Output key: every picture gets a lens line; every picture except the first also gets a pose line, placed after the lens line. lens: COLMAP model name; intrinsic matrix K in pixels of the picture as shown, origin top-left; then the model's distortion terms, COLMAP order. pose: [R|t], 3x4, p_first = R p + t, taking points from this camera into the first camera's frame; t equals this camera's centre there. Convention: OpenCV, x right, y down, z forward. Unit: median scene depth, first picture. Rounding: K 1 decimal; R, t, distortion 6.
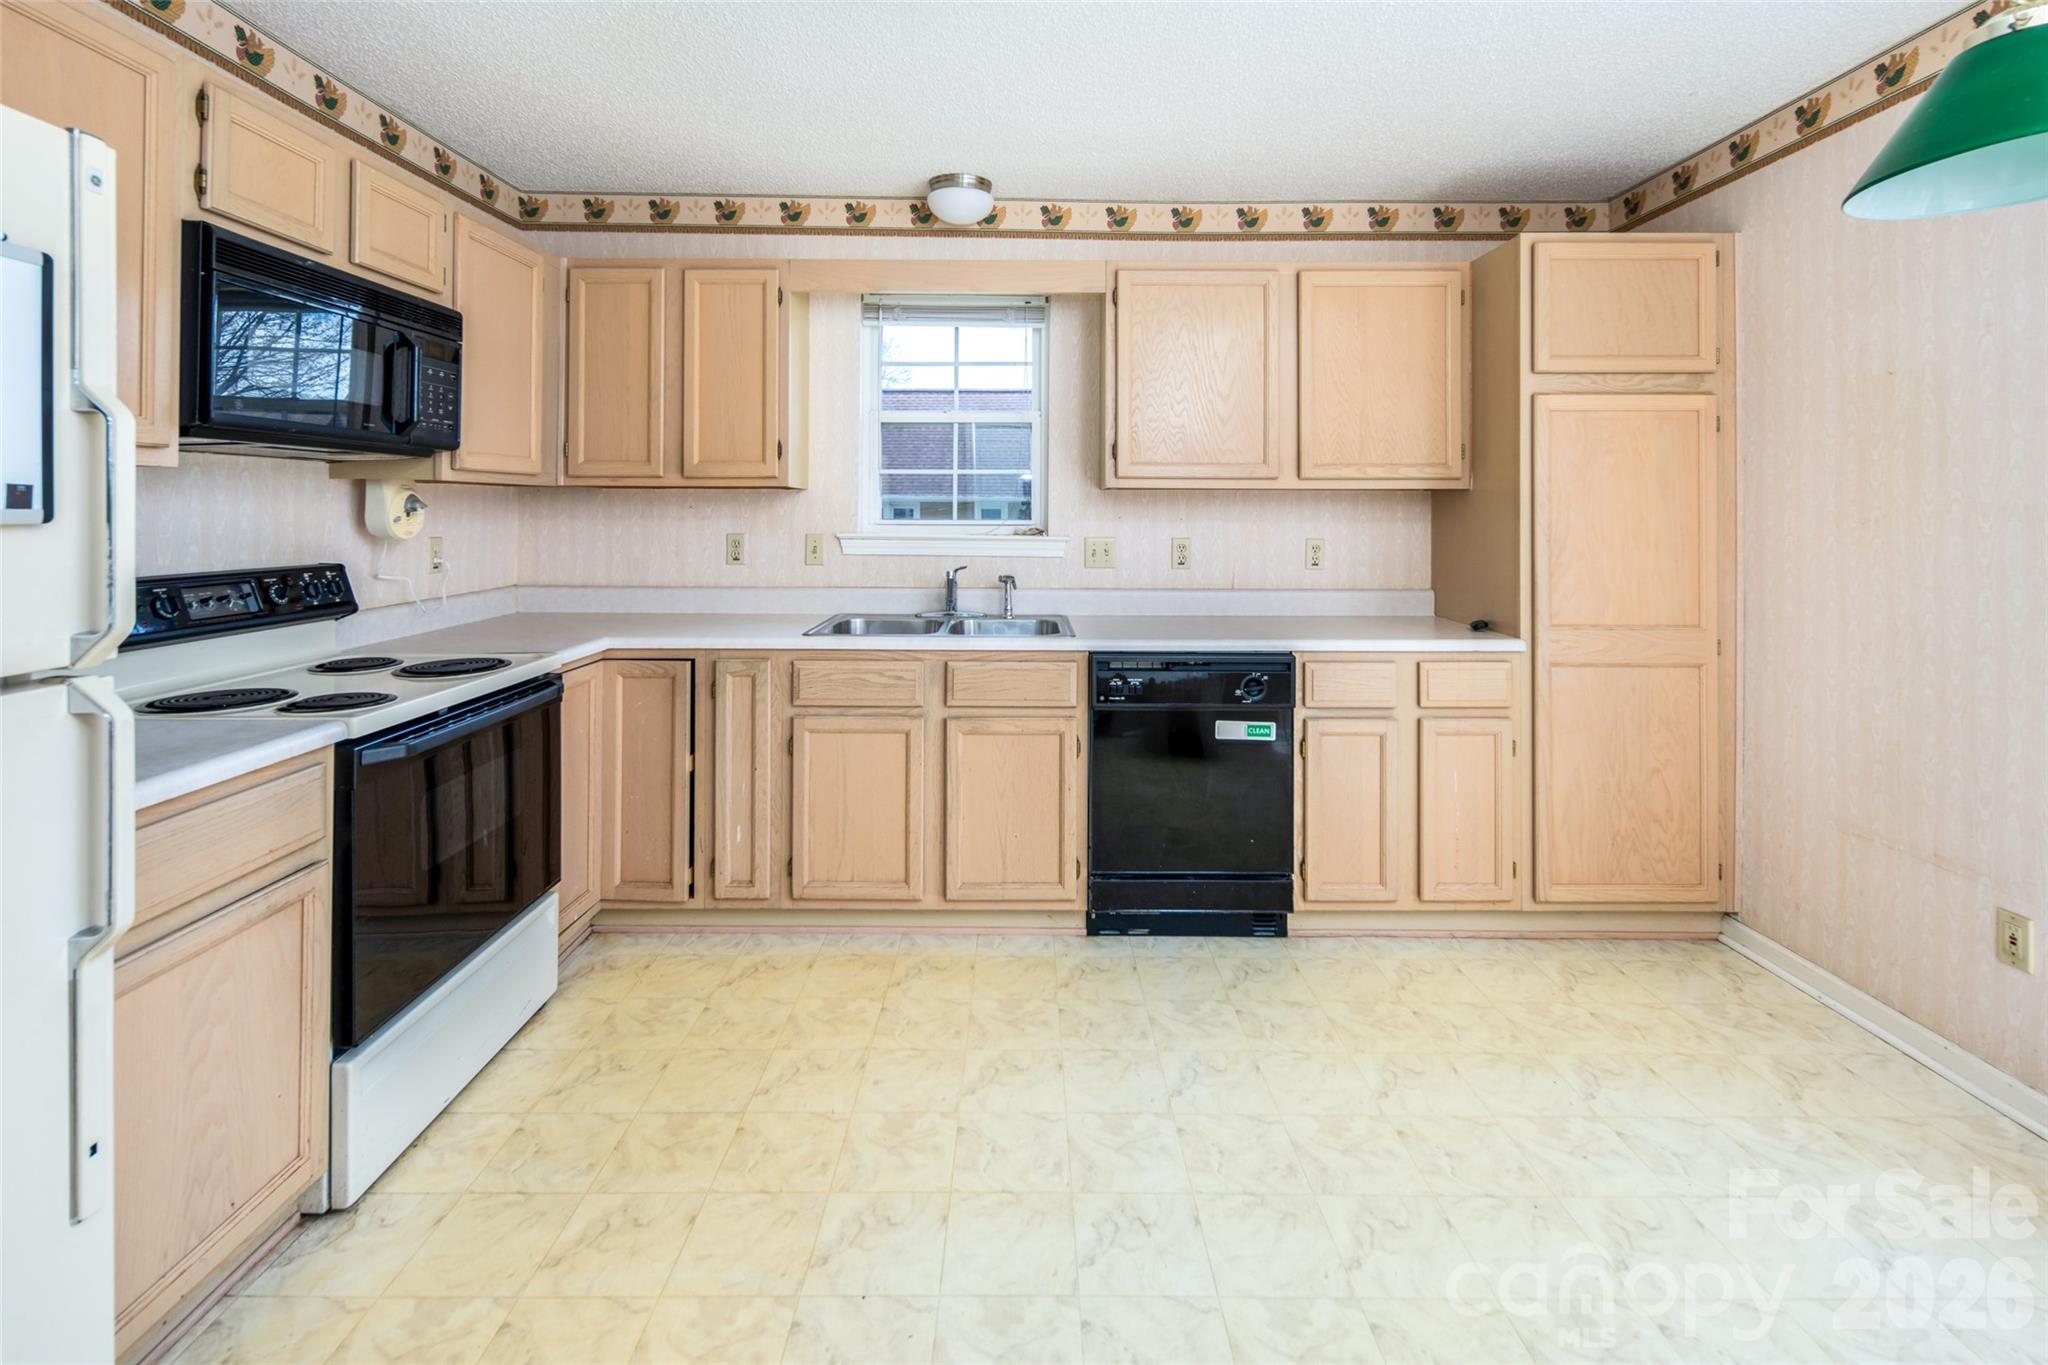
lens RADIAL K [[932.5, 0, 1022.8], [0, 932.5, 507.4], [0, 0, 1]] dist [0.013980, -0.003489]
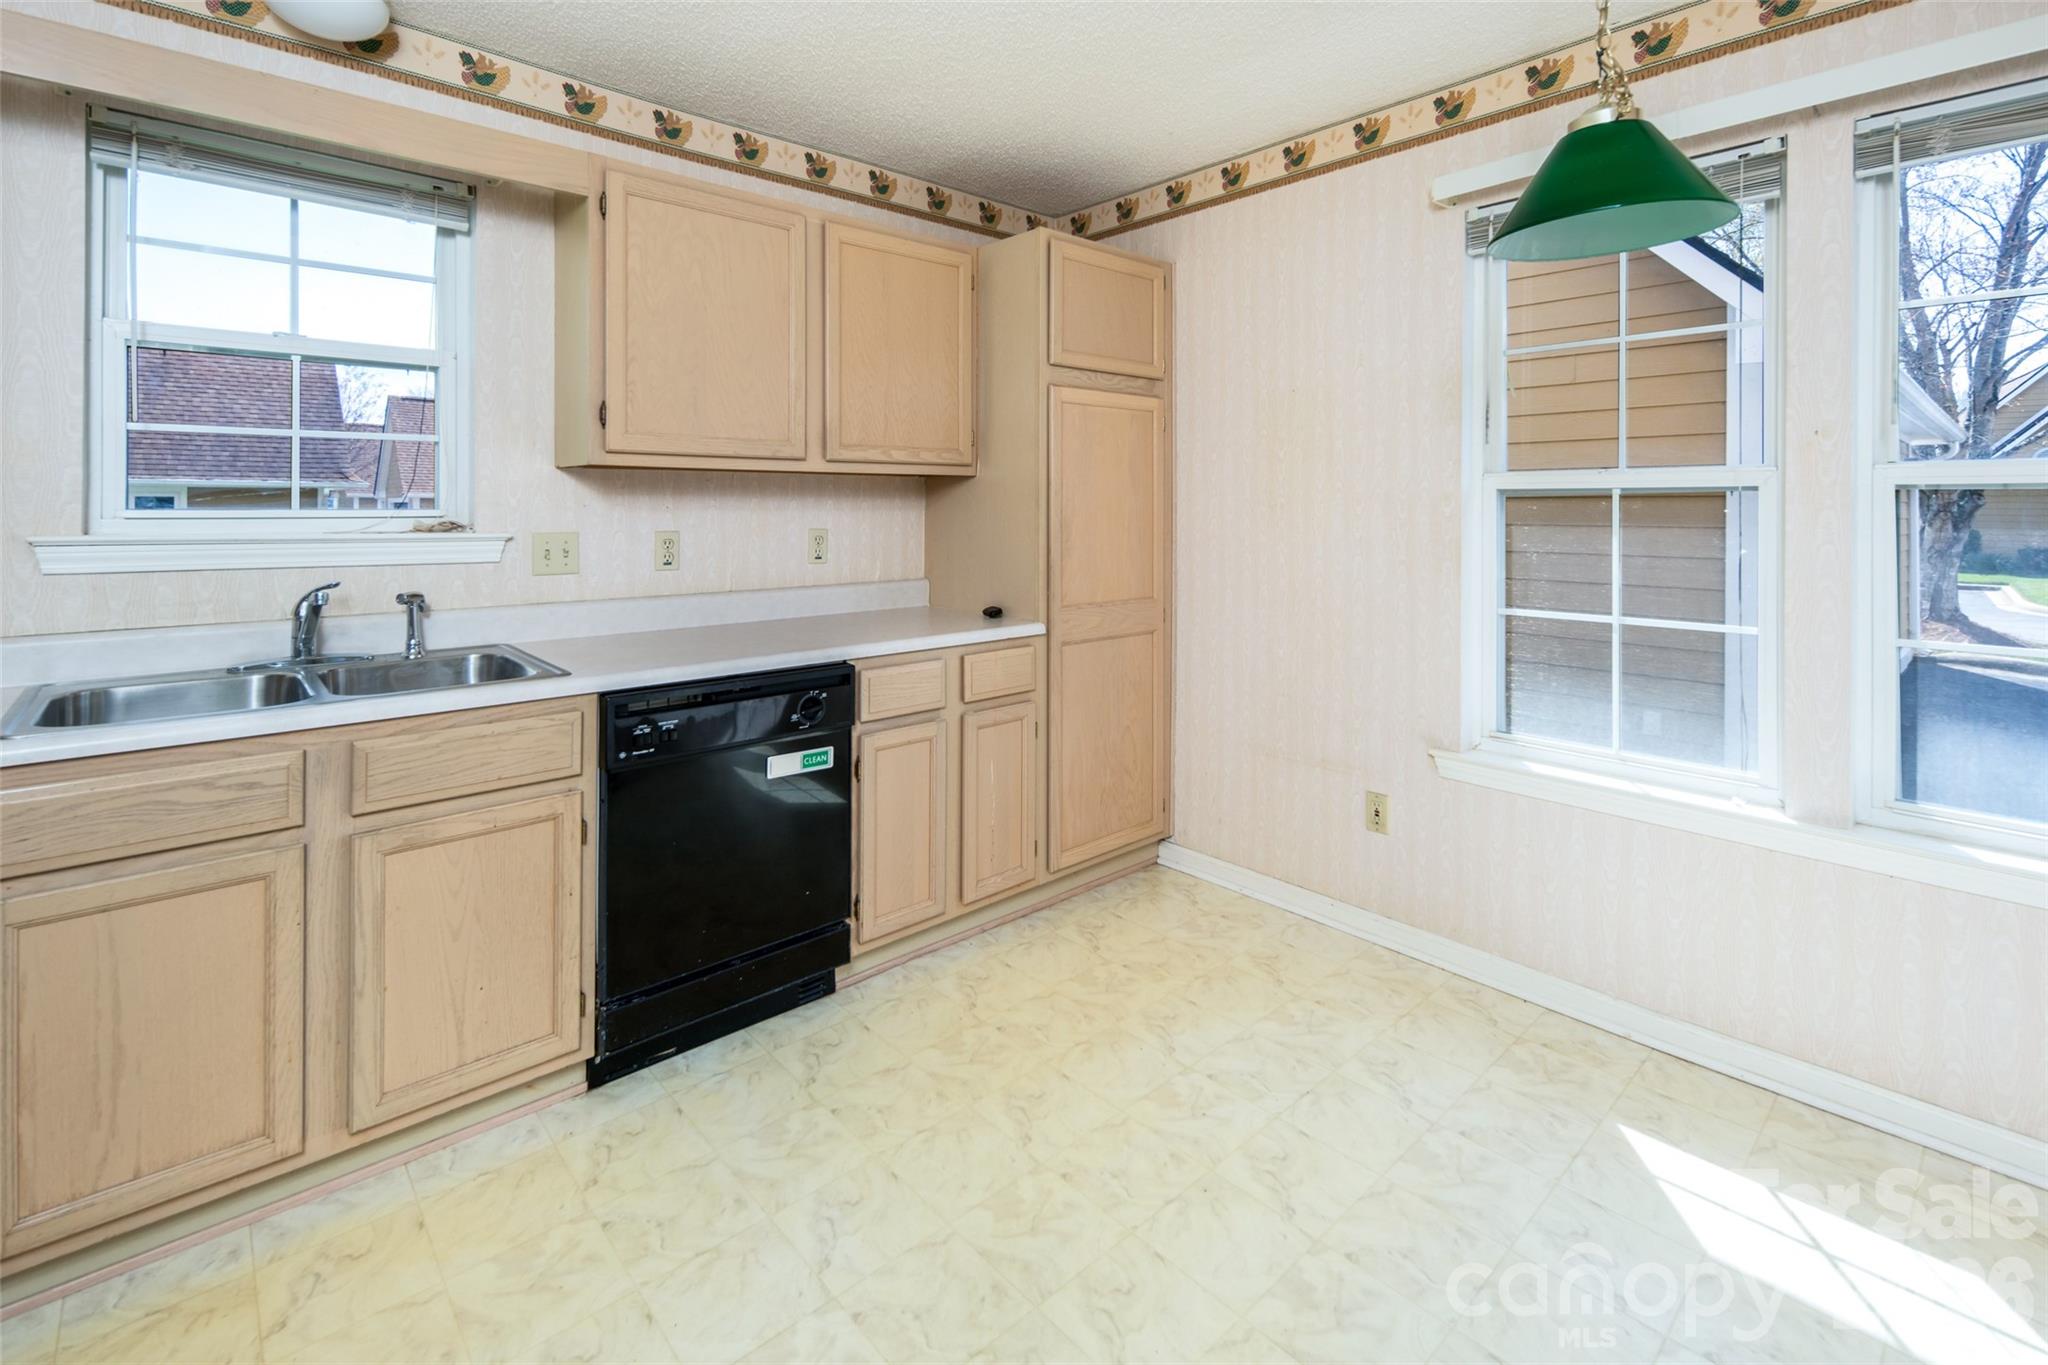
lens RADIAL K [[932.5, 0, 1034.8], [0, 932.5, 508.2], [0, 0, 1]] dist [0.013980, -0.003489]
pose [[0.738892, -0.004249, 0.673811, -0.163261], [-0.003624, 0.999941, 0.010280, 0.004741], [-0.673814, -0.010038, 0.738833, 0.247336]]
